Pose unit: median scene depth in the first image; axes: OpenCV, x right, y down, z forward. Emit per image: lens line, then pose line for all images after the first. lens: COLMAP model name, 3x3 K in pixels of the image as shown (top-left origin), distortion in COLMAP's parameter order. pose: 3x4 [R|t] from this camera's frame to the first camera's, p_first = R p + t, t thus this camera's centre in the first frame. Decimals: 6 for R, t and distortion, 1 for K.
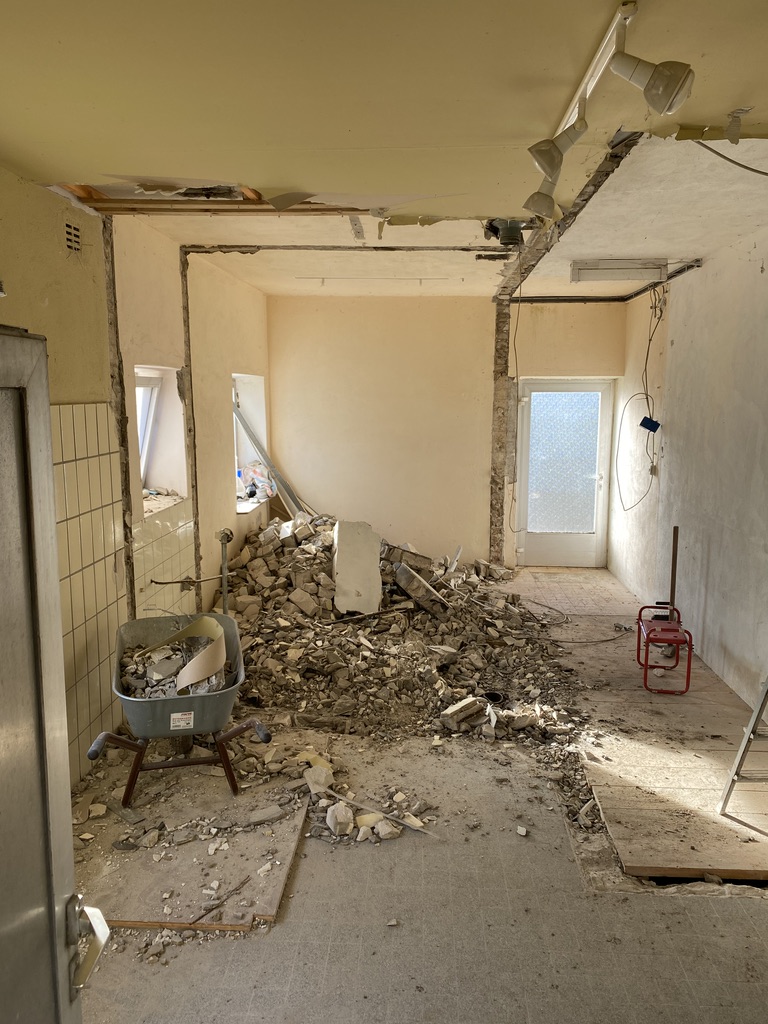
lens RADIAL K [[777.8, 0, 387.1], [0, 777.8, 515.2], [0, 0, 1]] dist [0.002395, 0.006049]
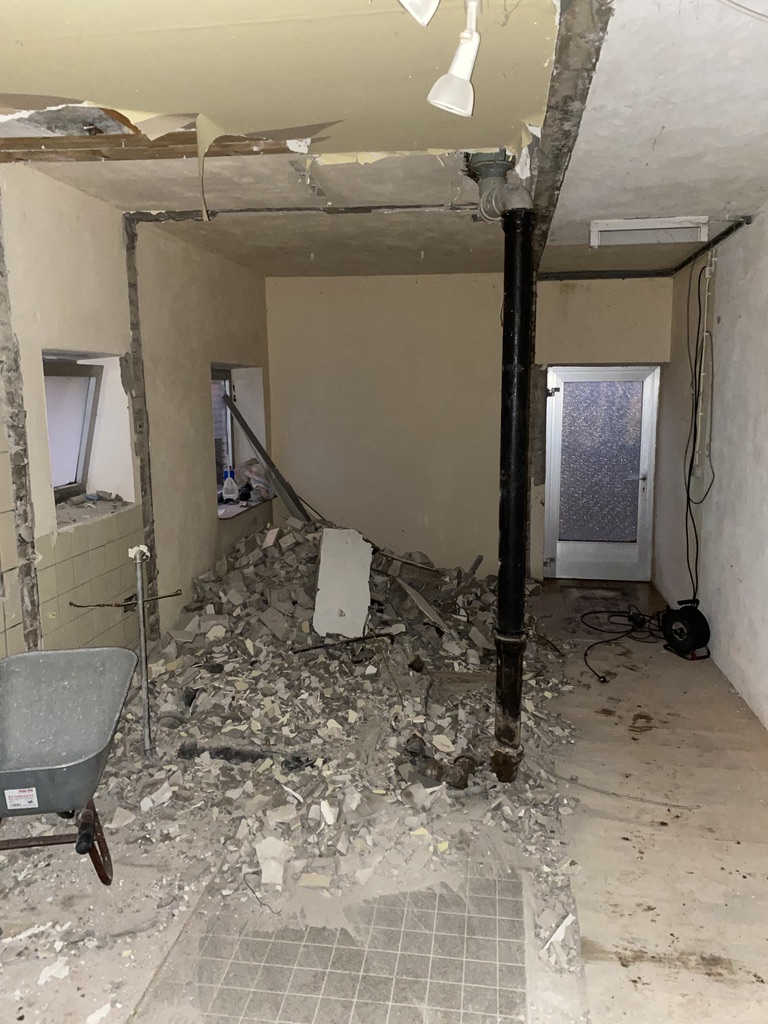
lens RADIAL K [[777.8, 0, 382.8], [0, 777.8, 508.8], [0, 0, 1]] dist [0.002395, 0.006049]
pose [[0.995323, 0.006099, -0.096412, 0.092036], [-0.006267, 0.999979, -0.001444, -0.015390], [0.096401, 0.002042, 0.995340, 0.140121]]
